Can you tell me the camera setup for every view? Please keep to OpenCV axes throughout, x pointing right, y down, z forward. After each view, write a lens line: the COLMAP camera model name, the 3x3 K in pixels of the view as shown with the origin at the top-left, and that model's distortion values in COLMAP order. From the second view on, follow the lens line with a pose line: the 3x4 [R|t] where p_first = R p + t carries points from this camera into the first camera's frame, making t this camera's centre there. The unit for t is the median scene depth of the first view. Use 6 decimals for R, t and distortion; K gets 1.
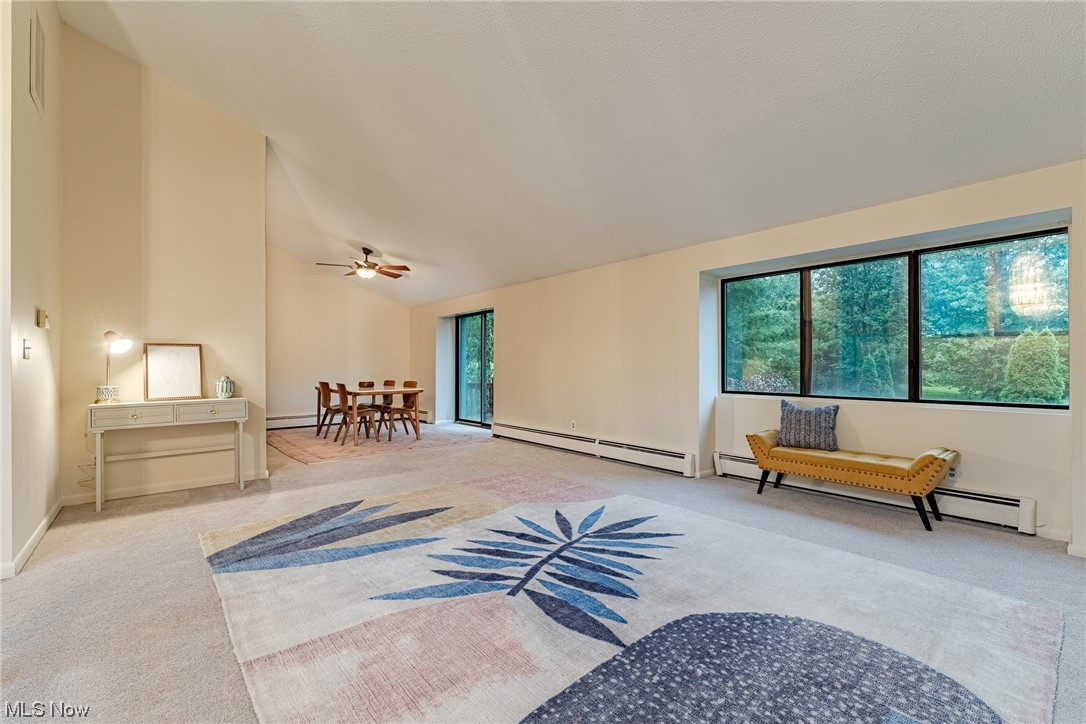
lens RADIAL K [[458.0, 0, 543.0], [0, 458.0, 362.0], [0, 0, 1]] dist [0.002043, -0.000053]
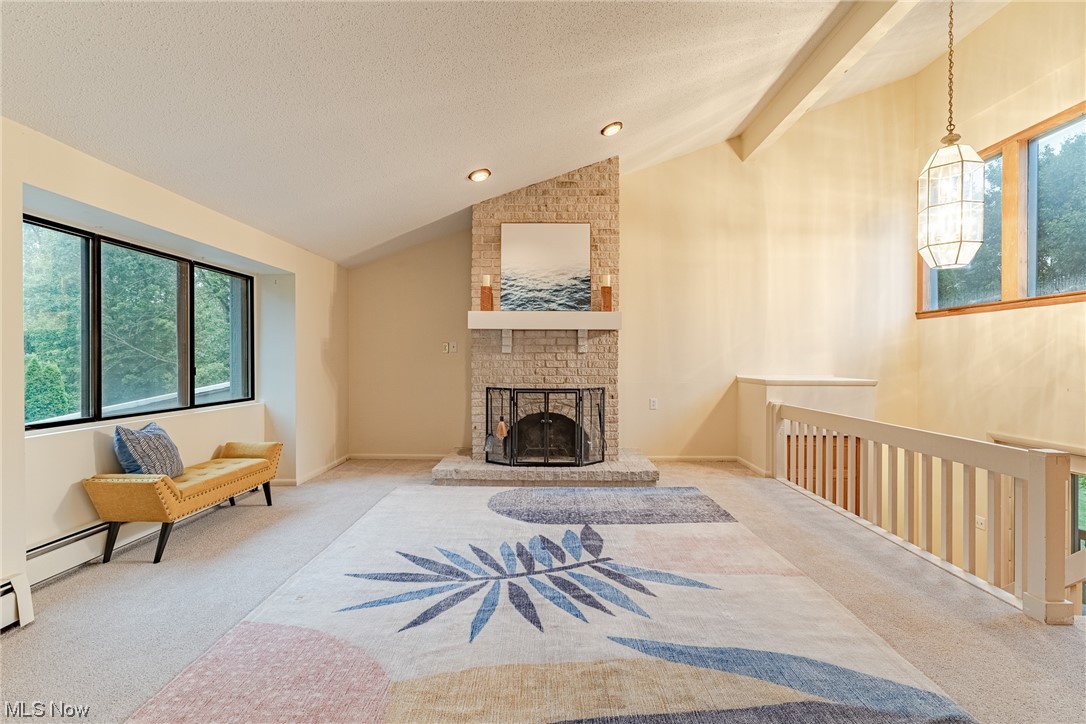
lens RADIAL K [[489.4, 0, 543.0], [0, 489.4, 362.0], [0, 0, 1]] dist [-0.001653, -0.000196]
pose [[-0.746659, -0.004882, 0.665189, -0.548236], [-0.005517, 0.999984, 0.001147, -0.022195], [-0.665184, -0.002814, -0.746674, 1.417324]]
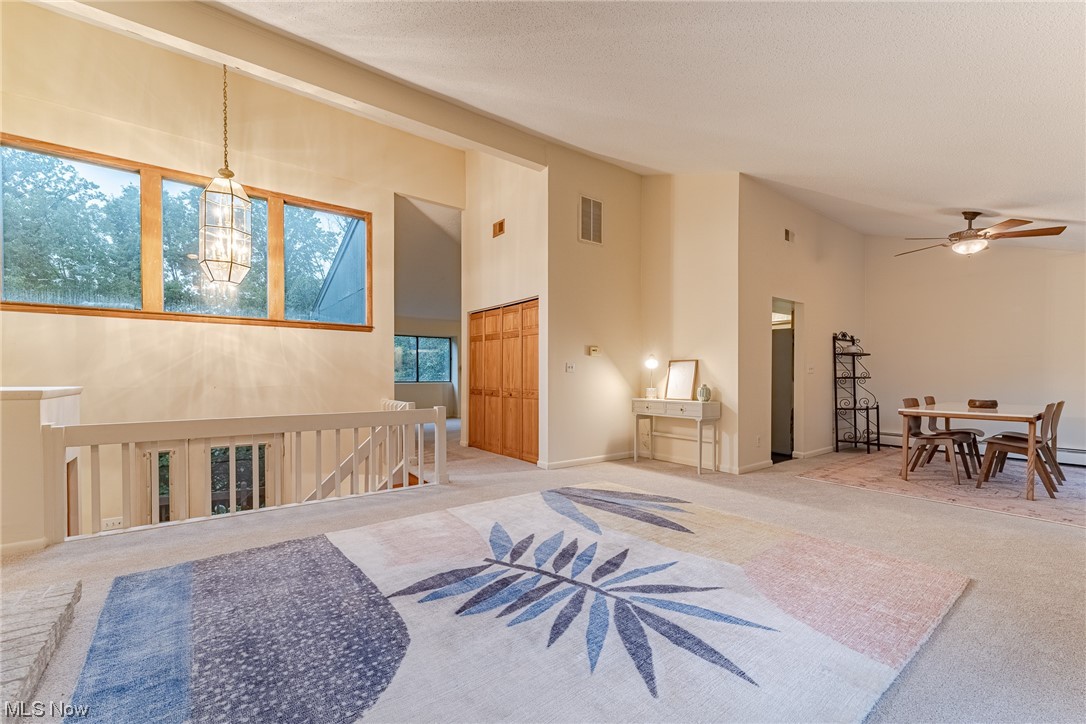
lens RADIAL K [[447.3, 0, 540.2], [0, 447.3, 379.0], [0, 0, 1]] dist [-0.000689, 0.000099]
pose [[-0.068256, 0.008132, -0.997635, 0.748416], [0.003951, 0.999961, 0.007881, 0.006750], [0.997660, -0.003404, -0.068285, 0.819878]]
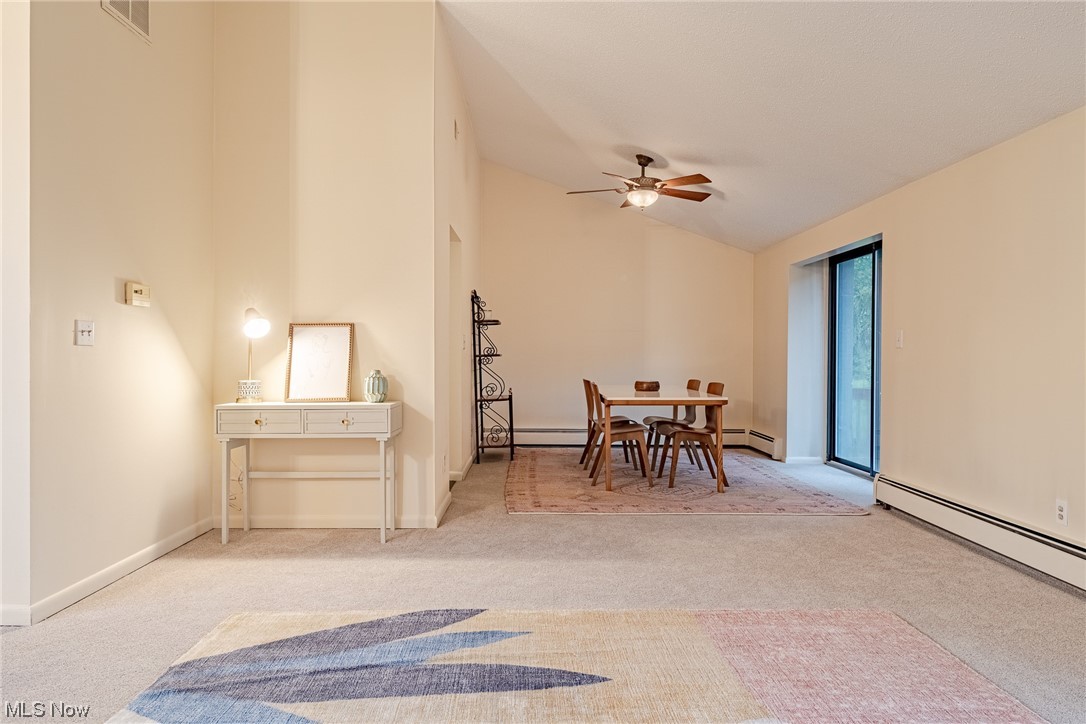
lens RADIAL K [[698.2, 0, 537.7], [0, 698.2, 350.2], [0, 0, 1]] dist [0.000362, -0.001891]
pose [[0.762807, 0.000715, -0.646626, 0.197220], [0.001254, 0.999996, 0.002585, 0.000007], [0.646625, -0.002783, 0.762803, 0.482461]]
